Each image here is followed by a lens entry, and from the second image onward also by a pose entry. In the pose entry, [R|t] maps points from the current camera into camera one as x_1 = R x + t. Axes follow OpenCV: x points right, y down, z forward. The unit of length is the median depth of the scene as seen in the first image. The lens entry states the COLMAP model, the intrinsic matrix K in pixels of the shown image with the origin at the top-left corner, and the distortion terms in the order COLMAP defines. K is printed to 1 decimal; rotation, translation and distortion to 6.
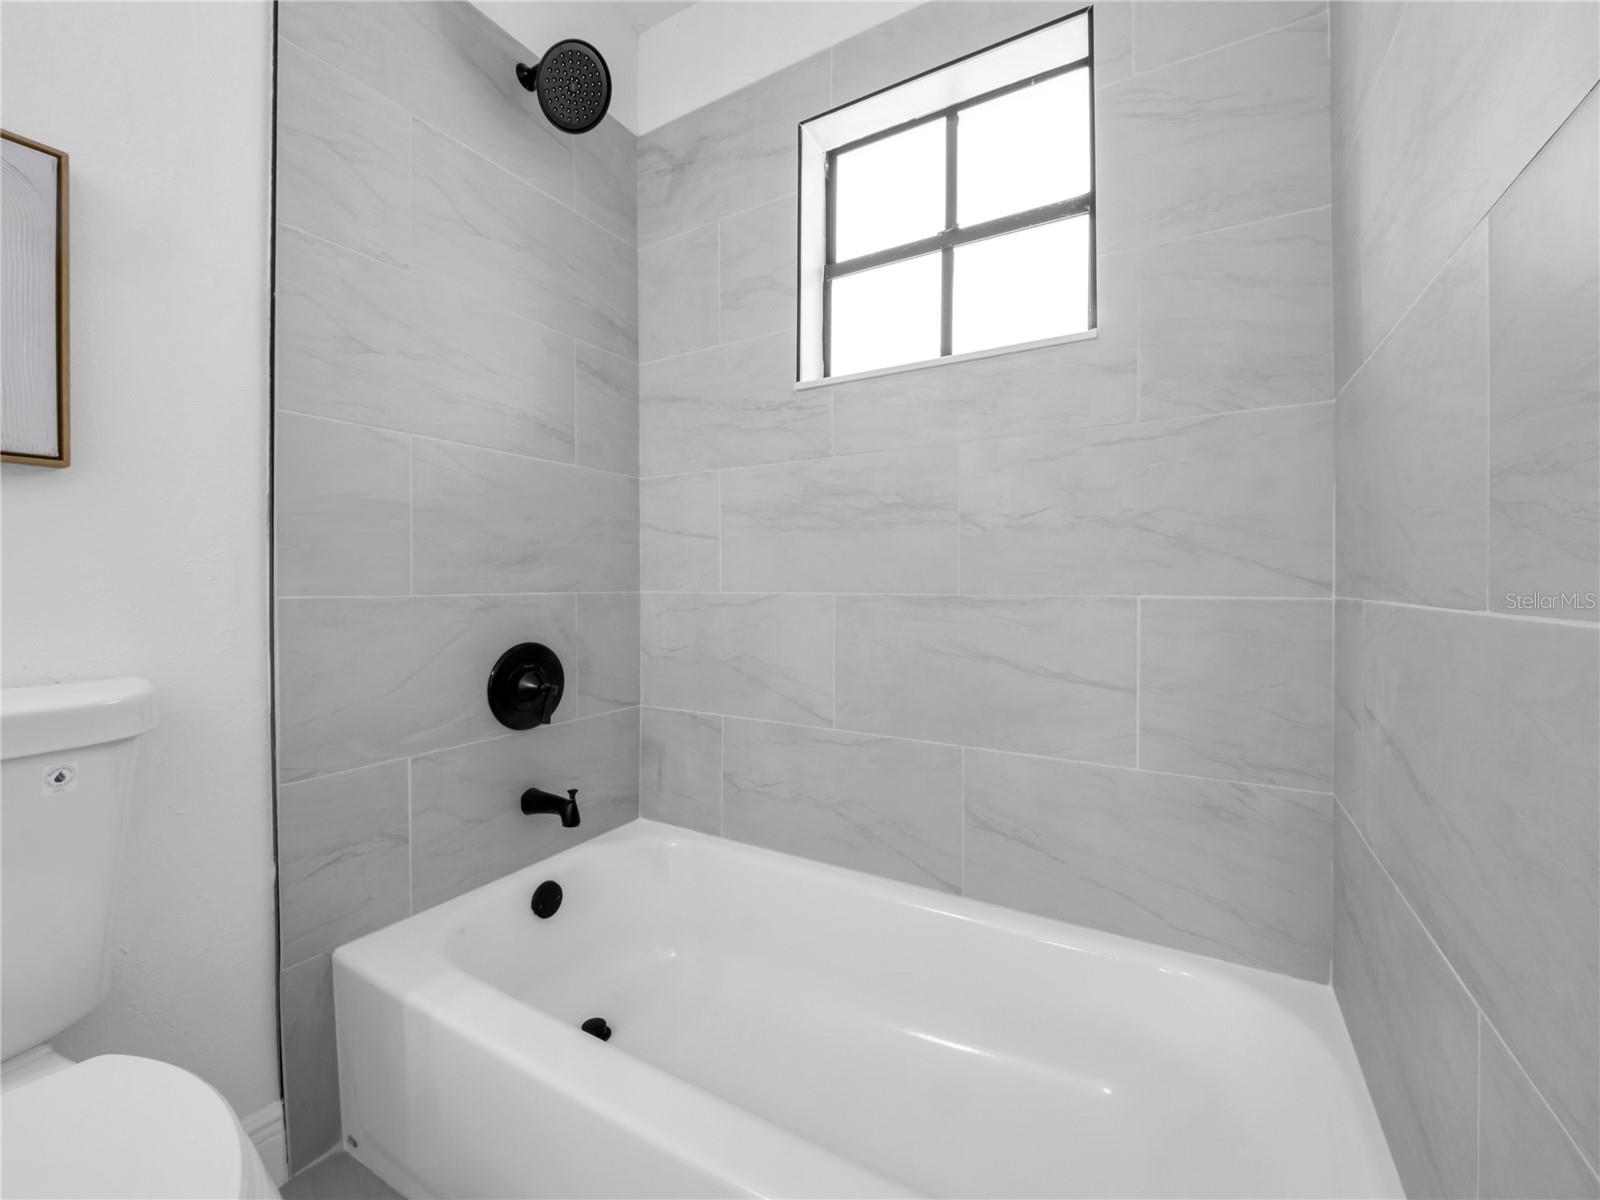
lens RADIAL K [[661.8, 0, 798.3], [0, 661.8, 585.0], [0, 0, 1]] dist [0.017698, -0.023228]
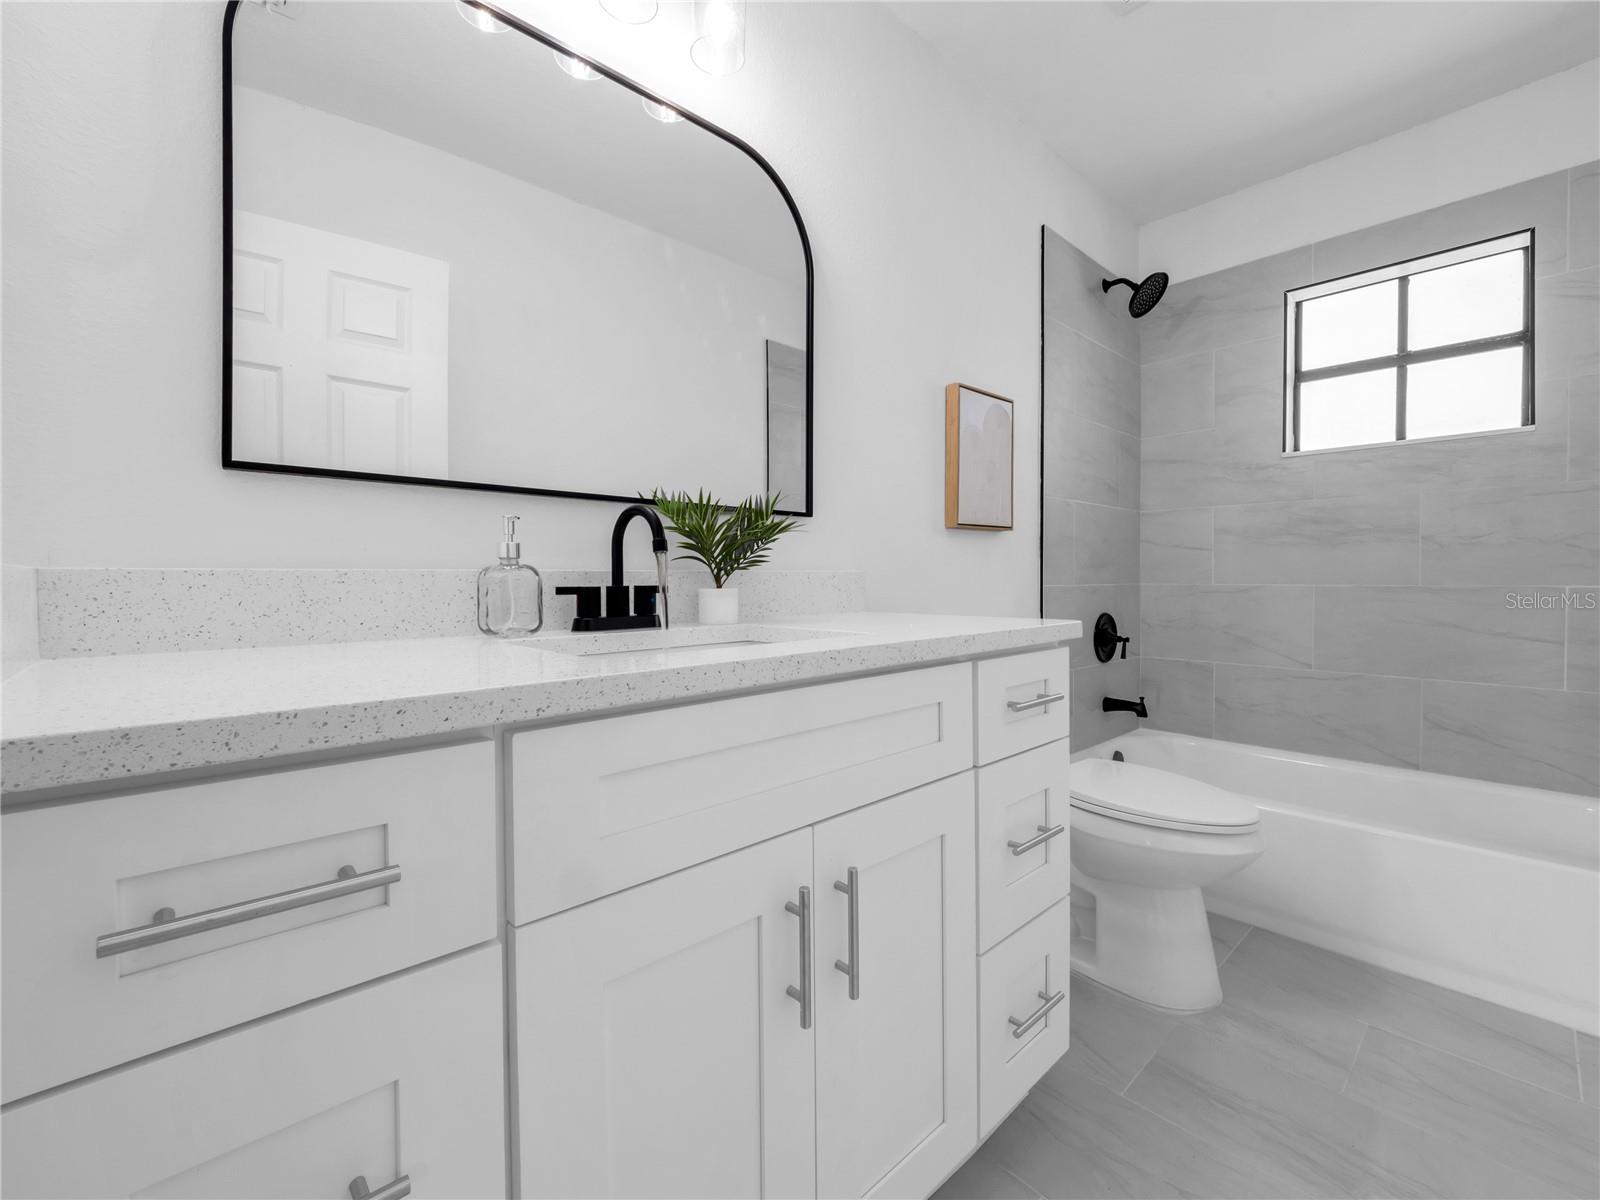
lens RADIAL K [[670.3, 0, 805.5], [0, 670.3, 584.7], [0, 0, 1]] dist [-0.000936, -0.001013]
pose [[0.960781, 0.002505, -0.277298, -0.687405], [-0.000921, 0.999983, 0.005842, 0.004274], [0.277307, -0.005358, 0.960766, -0.912949]]
